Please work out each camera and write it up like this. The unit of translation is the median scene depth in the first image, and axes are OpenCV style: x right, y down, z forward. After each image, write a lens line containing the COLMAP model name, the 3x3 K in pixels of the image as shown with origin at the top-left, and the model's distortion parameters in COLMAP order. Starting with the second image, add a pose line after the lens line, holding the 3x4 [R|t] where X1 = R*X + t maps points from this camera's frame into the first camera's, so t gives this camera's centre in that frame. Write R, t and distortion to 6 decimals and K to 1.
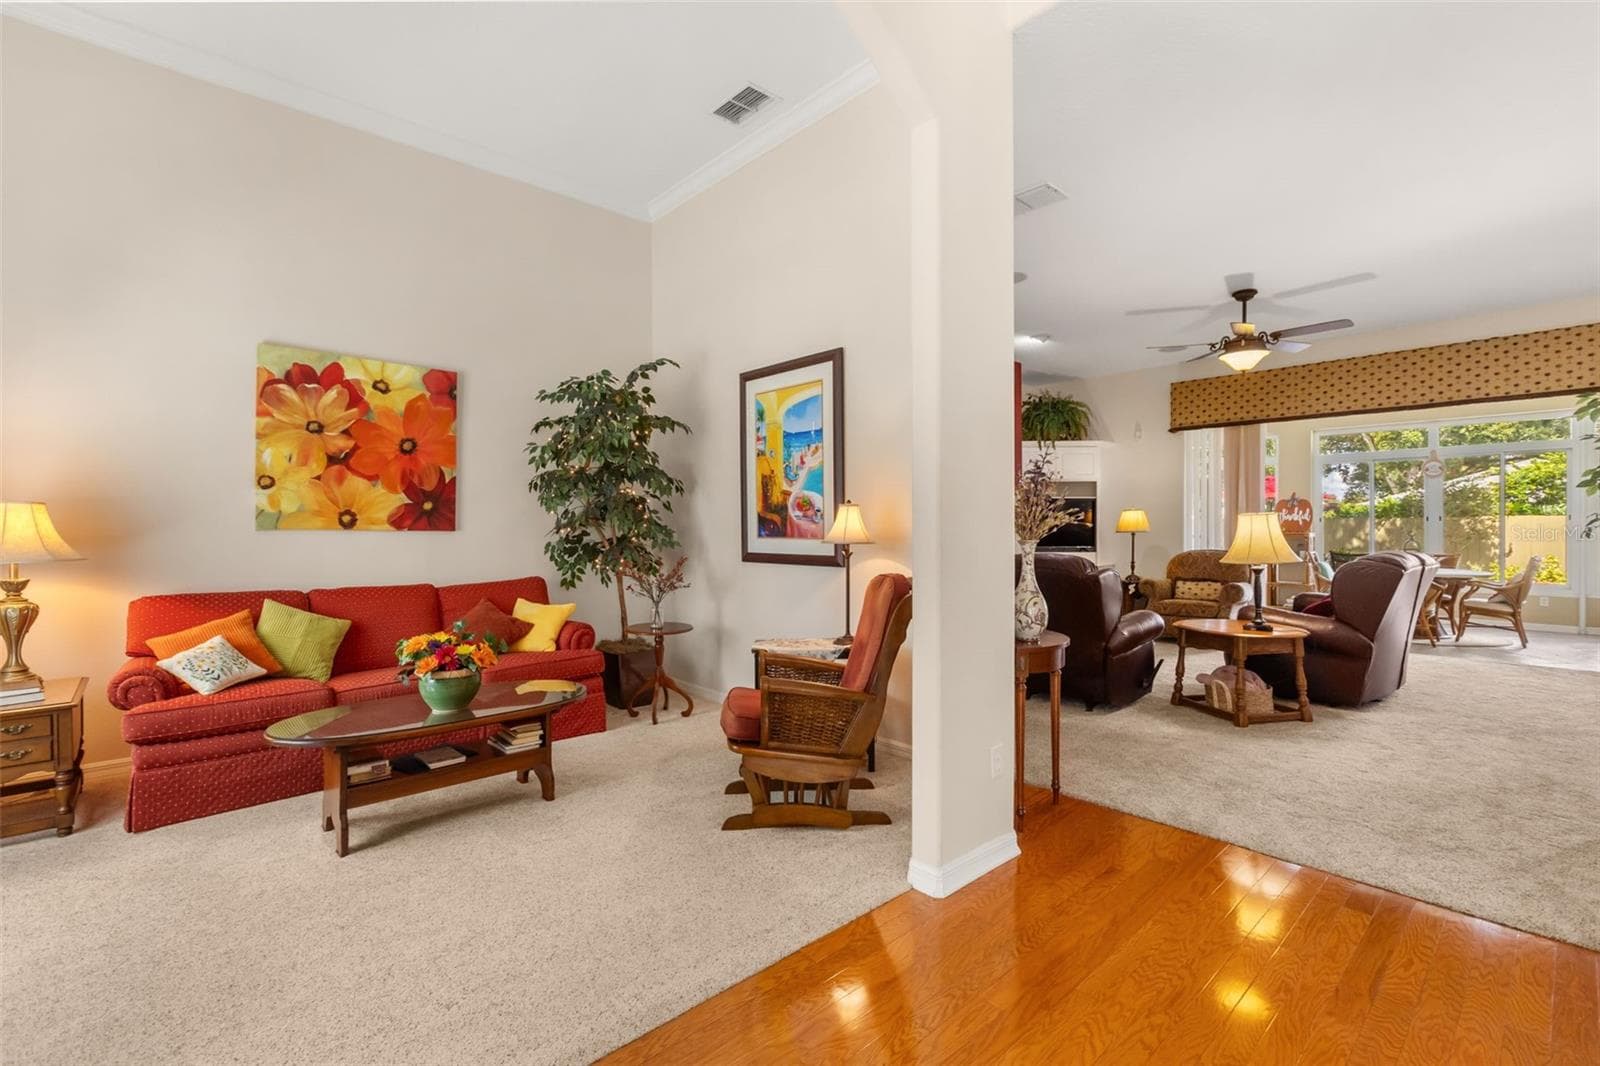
lens RADIAL K [[727.1, 0, 822.4], [0, 727.1, 527.2], [0, 0, 1]] dist [-0.004970, 0.000967]
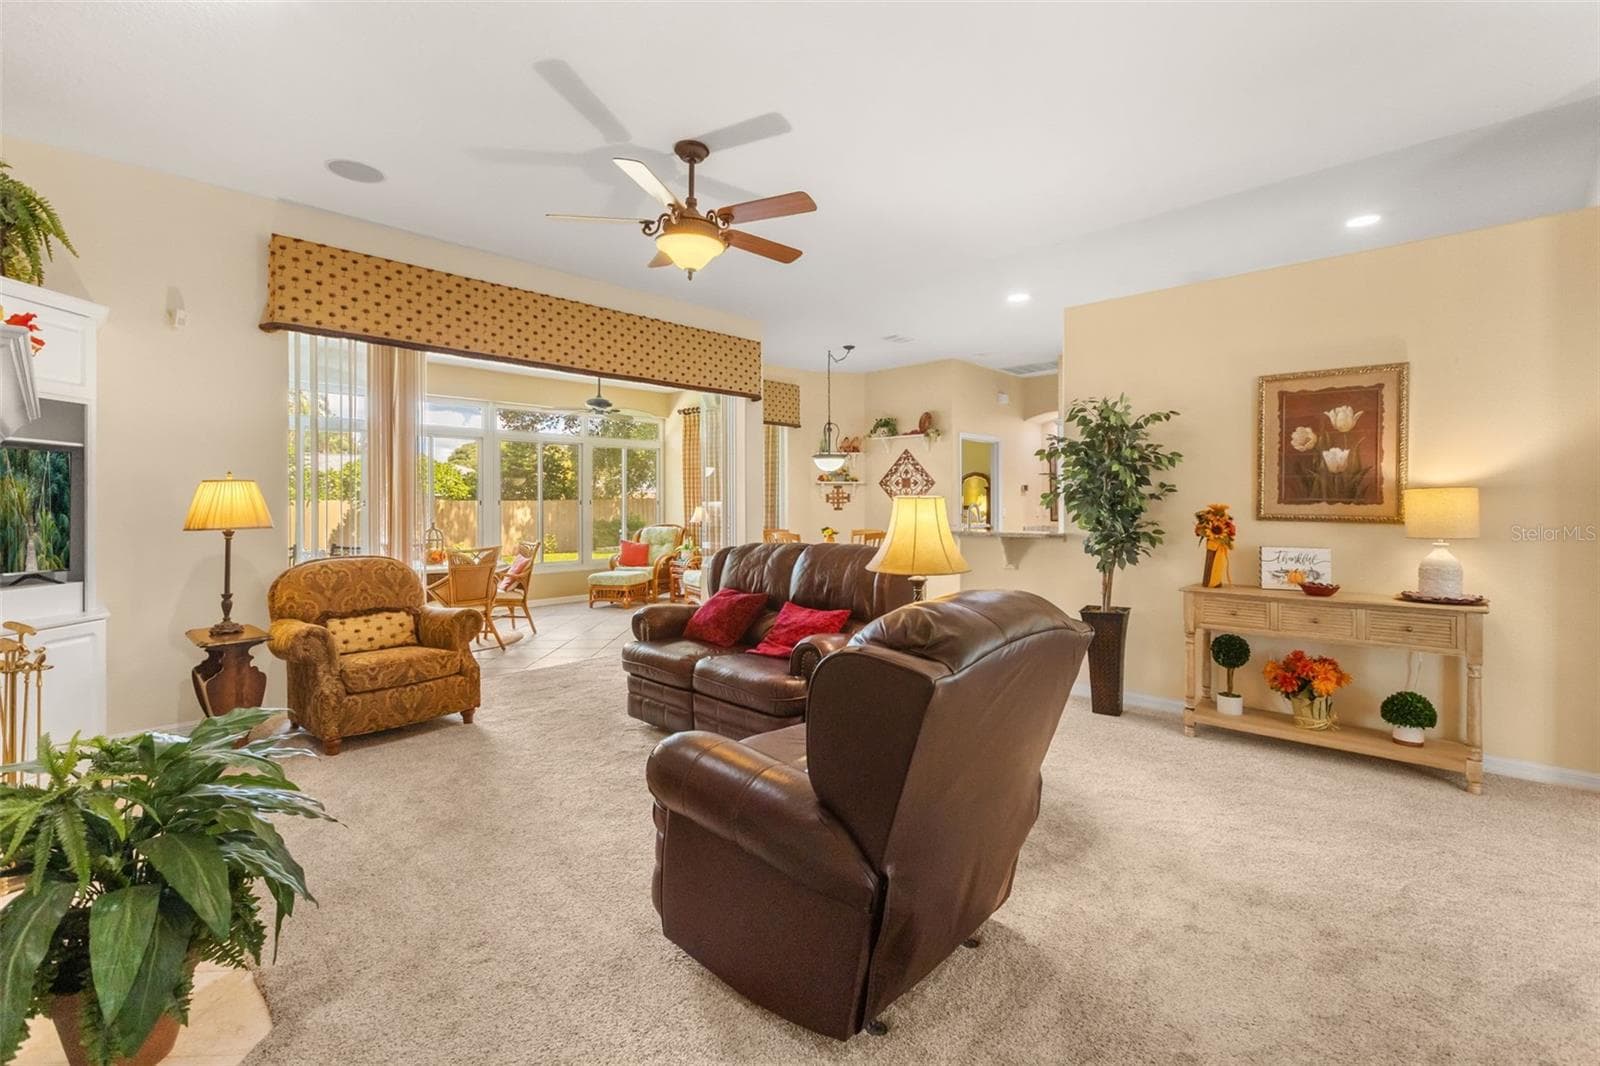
lens RADIAL K [[730.7, 0, 794.4], [0, 730.7, 497.0], [0, 0, 1]] dist [0.000088, 0.001109]
pose [[-0.048381, 0.011844, 0.998759, -0.085759], [0.000180, 0.999930, -0.011849, -0.013280], [-0.998829, -0.000393, -0.048380, 1.156984]]
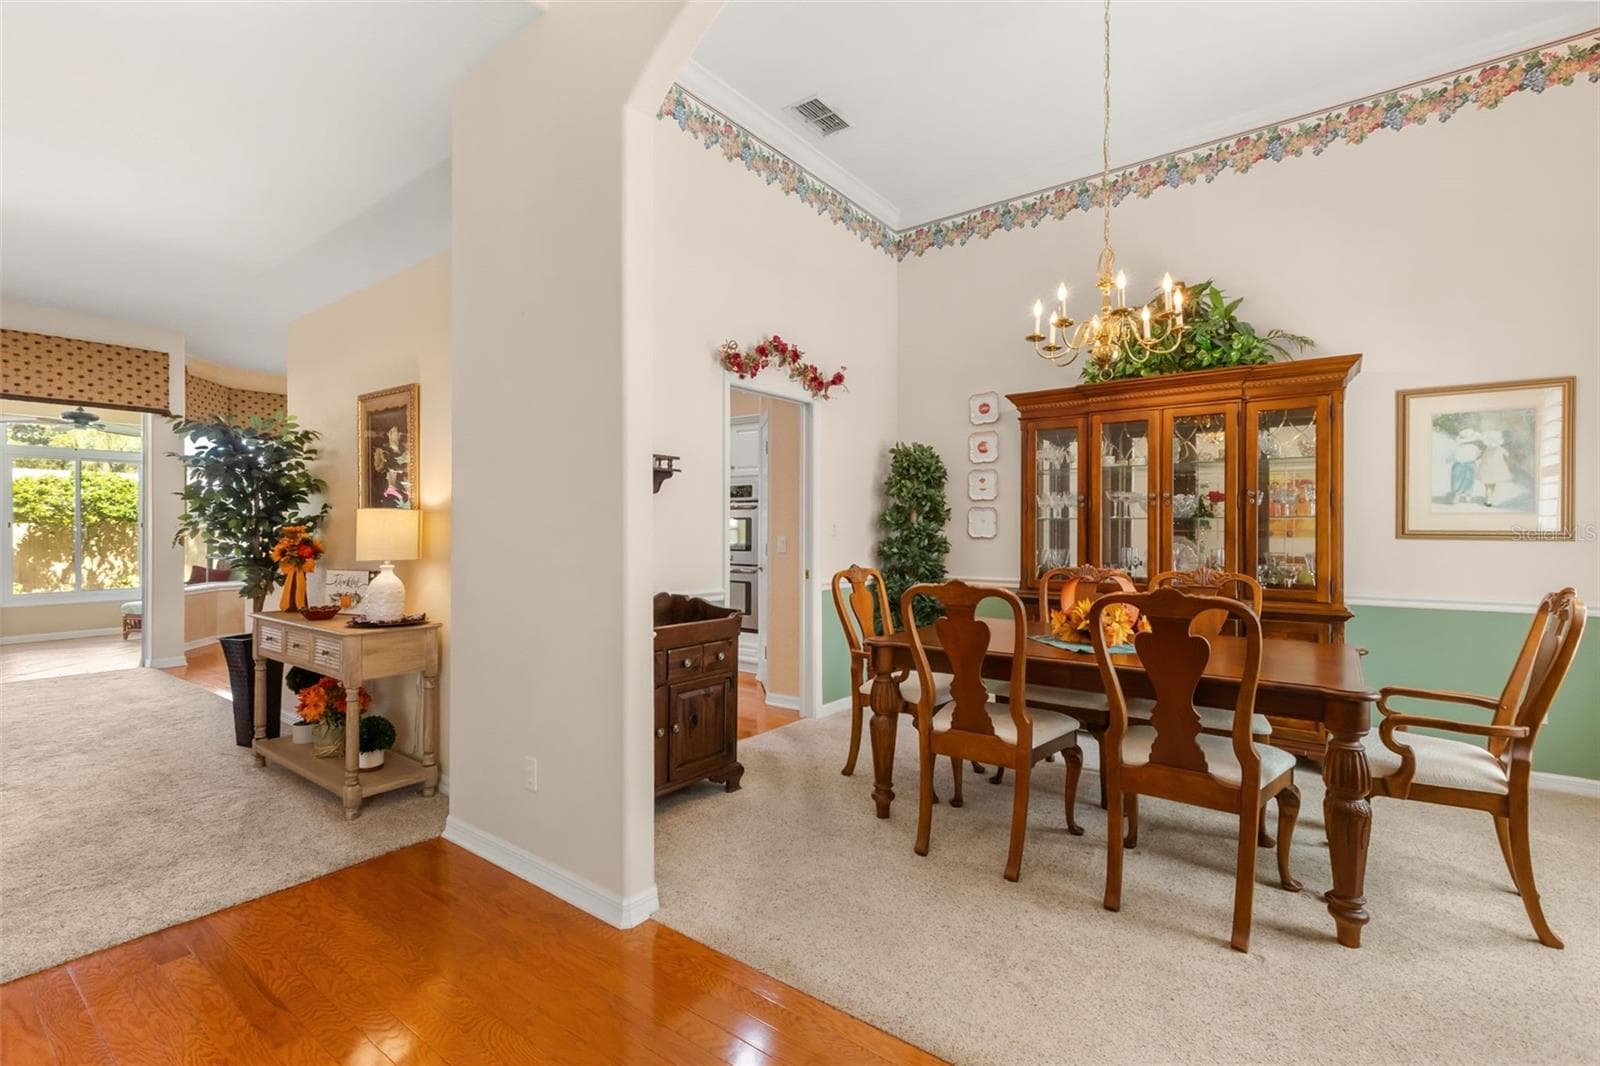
lens RADIAL K [[730.7, 0, 789.6], [0, 730.7, 529.9], [0, 0, 1]] dist [0.000088, 0.001109]
pose [[-0.154775, 0.004670, 0.987939, -0.150880], [0.001494, 0.999989, -0.004492, -0.002748], [-0.987949, 0.000781, -0.154781, 0.191288]]
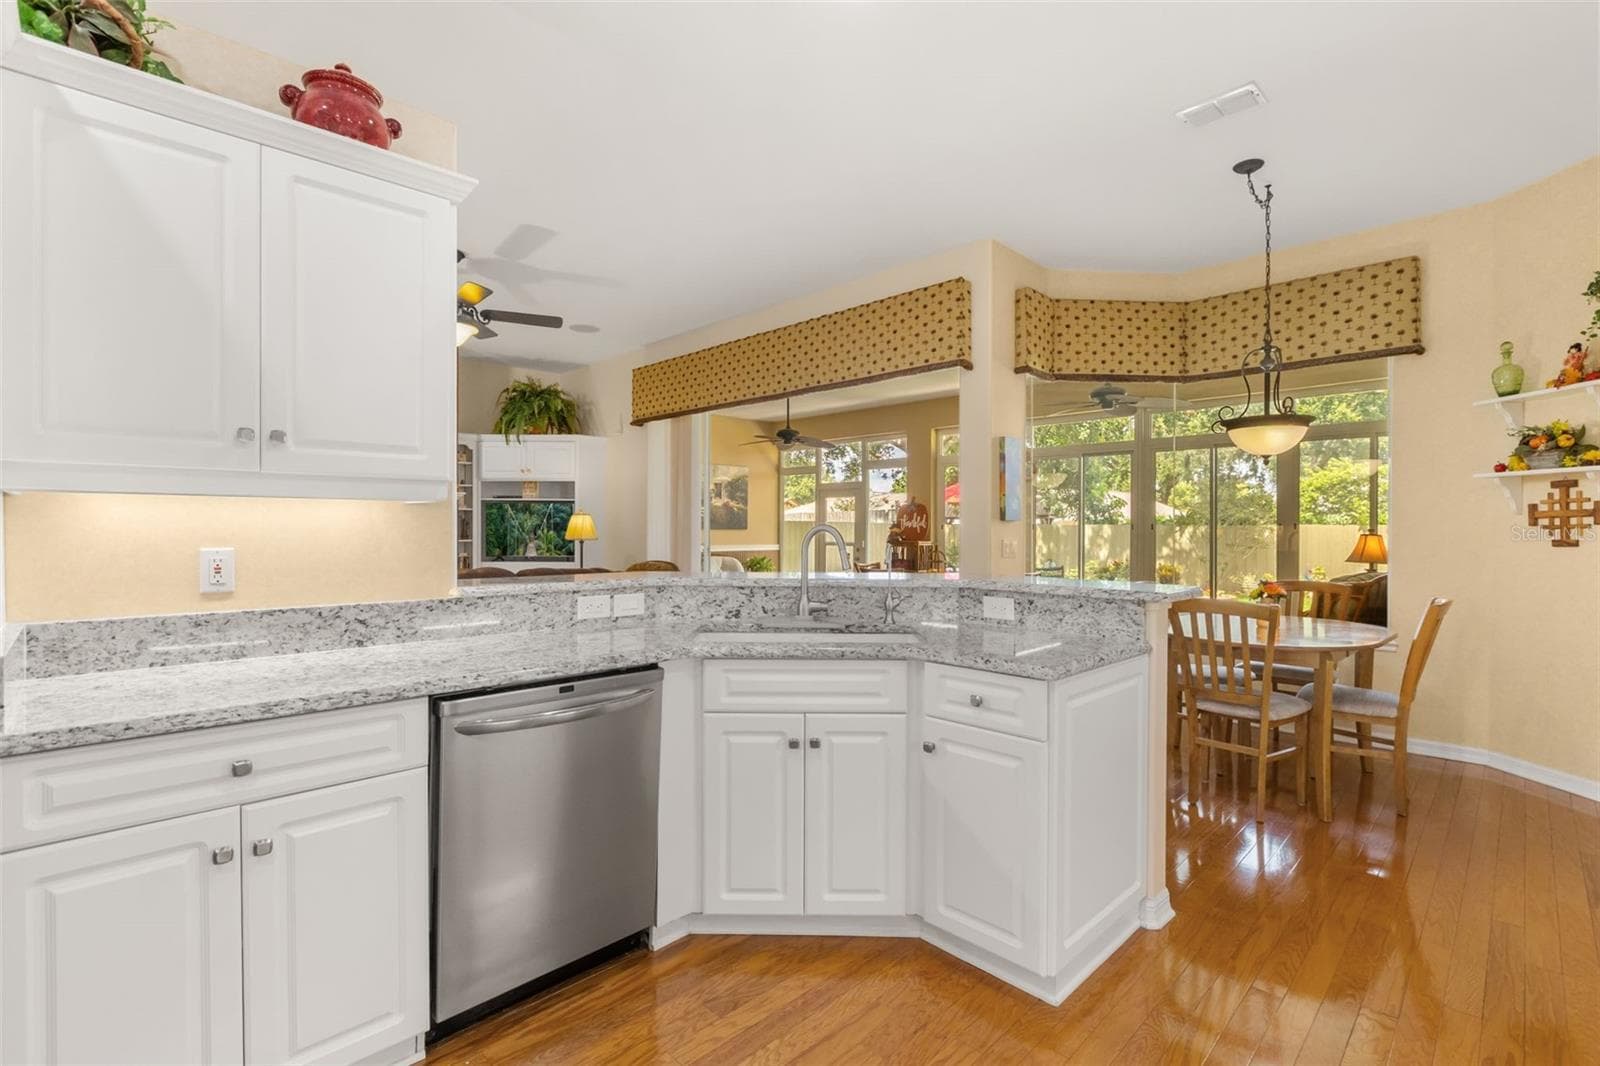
lens RADIAL K [[730.7, 0, 844.5], [0, 730.7, 523.3], [0, 0, 1]] dist [0.000088, 0.001109]
pose [[0.998656, 0.007843, 0.051225, 1.211887], [-0.007371, 0.999929, -0.009397, -0.012282], [-0.051295, 0.009007, 0.998643, 0.193382]]
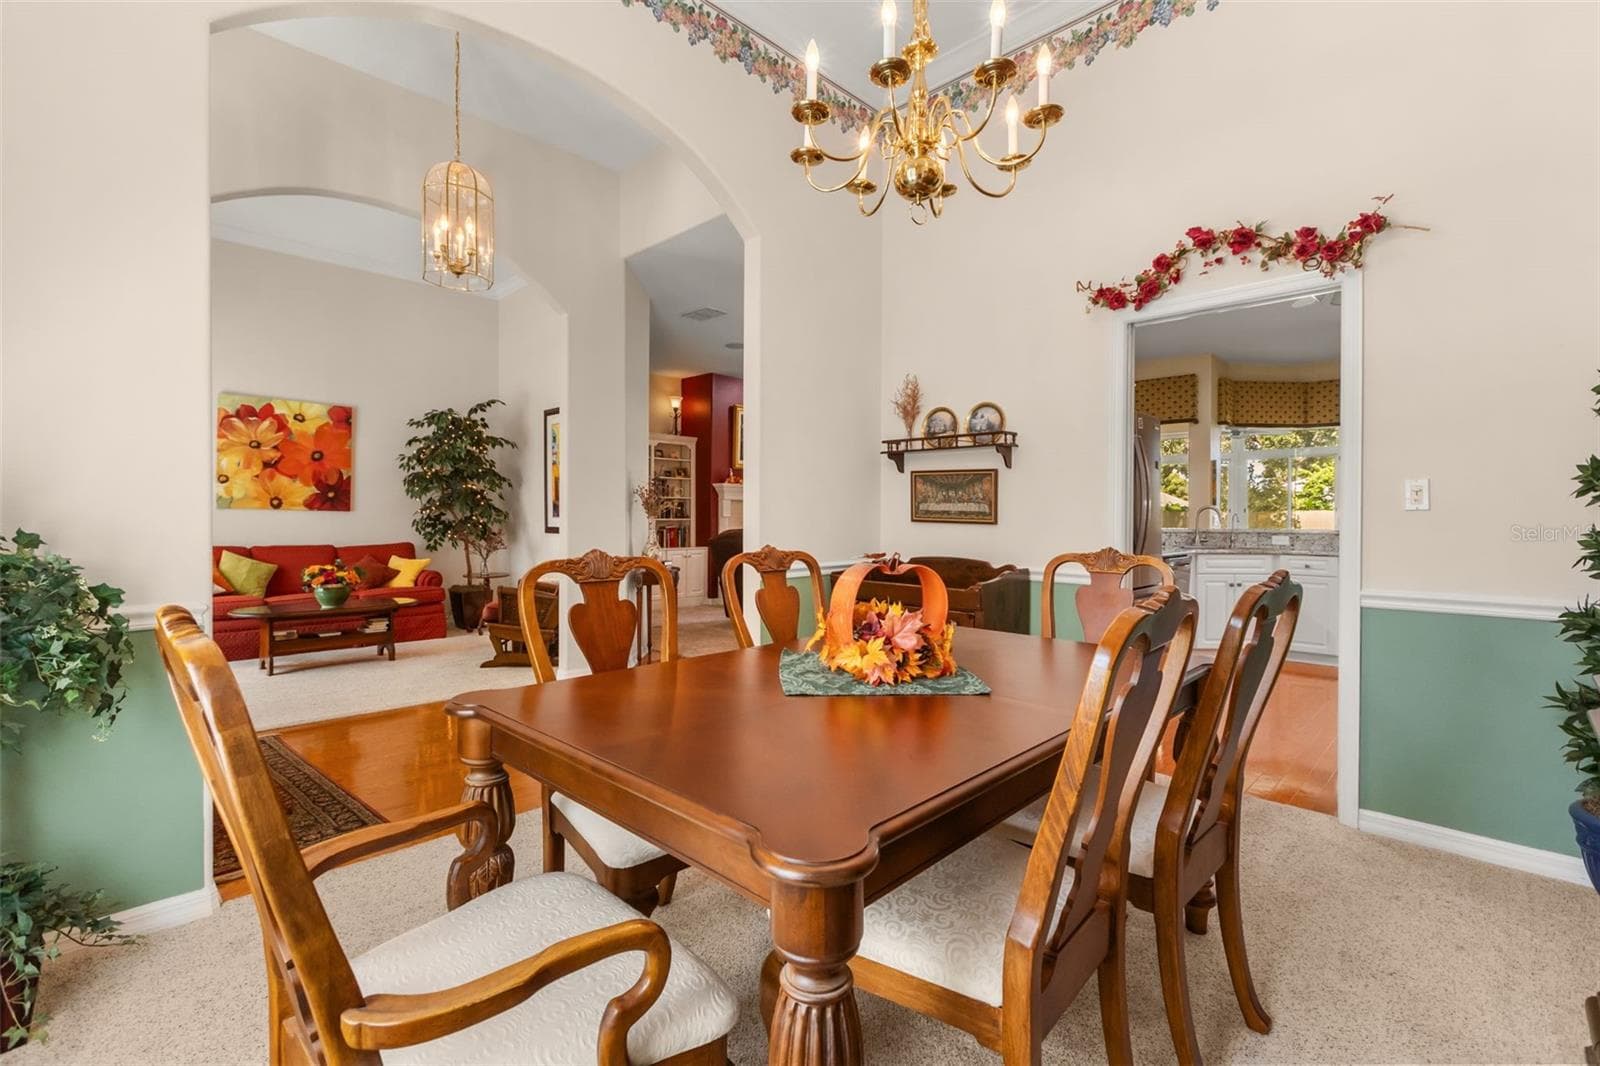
lens RADIAL K [[730.7, 0, 820.5], [0, 730.7, 518.3], [0, 0, 1]] dist [0.000088, 0.001109]
pose [[0.998464, 0.007565, 0.054890, 0.400508], [-0.007556, 0.999971, -0.000376, 0.013377], [-0.054892, -0.000039, 0.998492, -0.592761]]
